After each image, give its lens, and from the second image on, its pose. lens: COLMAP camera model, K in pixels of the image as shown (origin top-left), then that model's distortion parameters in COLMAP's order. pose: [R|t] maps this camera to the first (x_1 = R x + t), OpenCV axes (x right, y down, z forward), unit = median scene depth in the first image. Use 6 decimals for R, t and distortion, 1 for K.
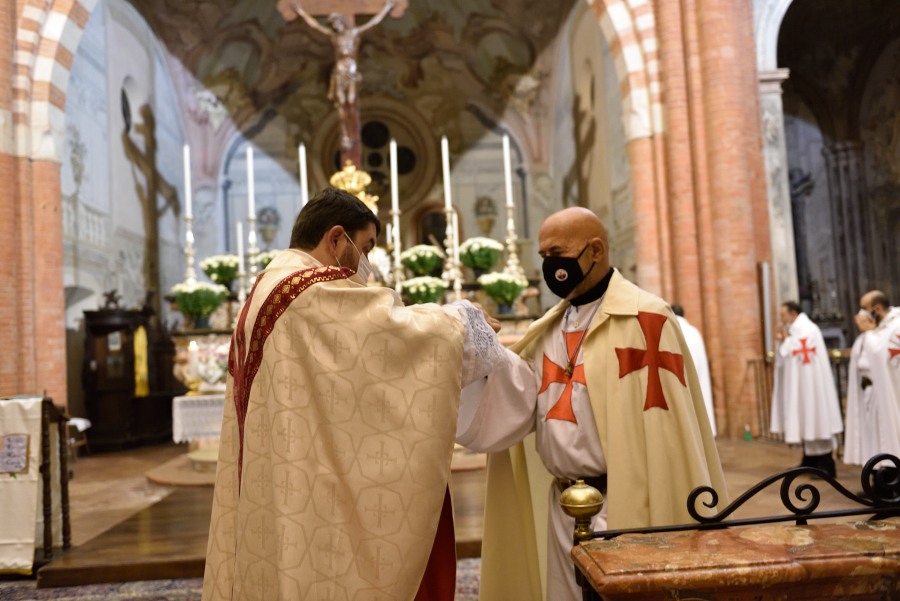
lens RADIAL K [[803.9, 0, 450.7], [0, 803.9, 299.2], [0, 0, 1]] dist [0.010614, -0.009098]
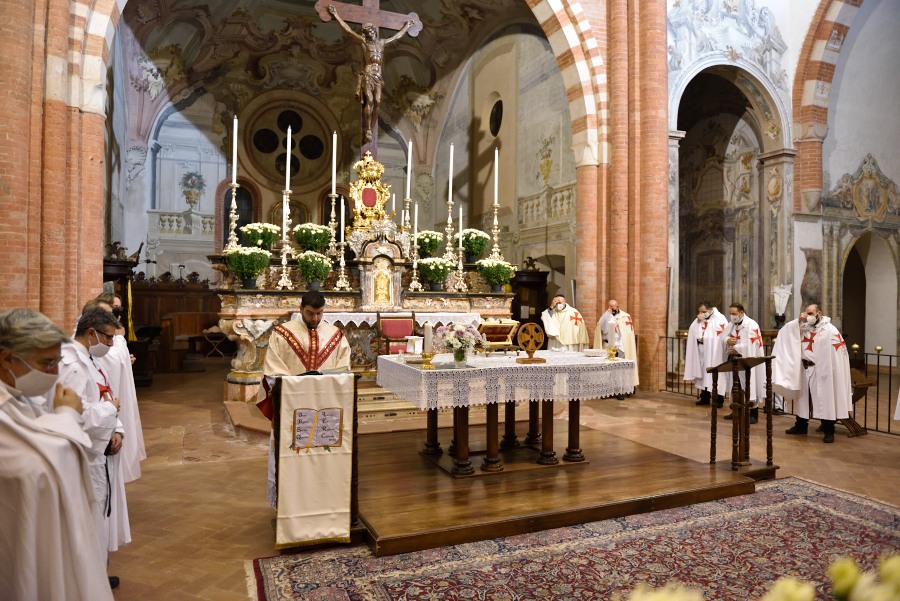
lens RADIAL K [[616.1, 0, 450.8], [0, 616.1, 297.8], [0, 0, 1]] dist [-0.044642, -0.005073]
pose [[0.939047, 0.059498, 0.338601, -0.314684], [-0.078336, 0.996032, 0.042230, -0.007144], [-0.334745, -0.066181, 0.939982, 0.109867]]
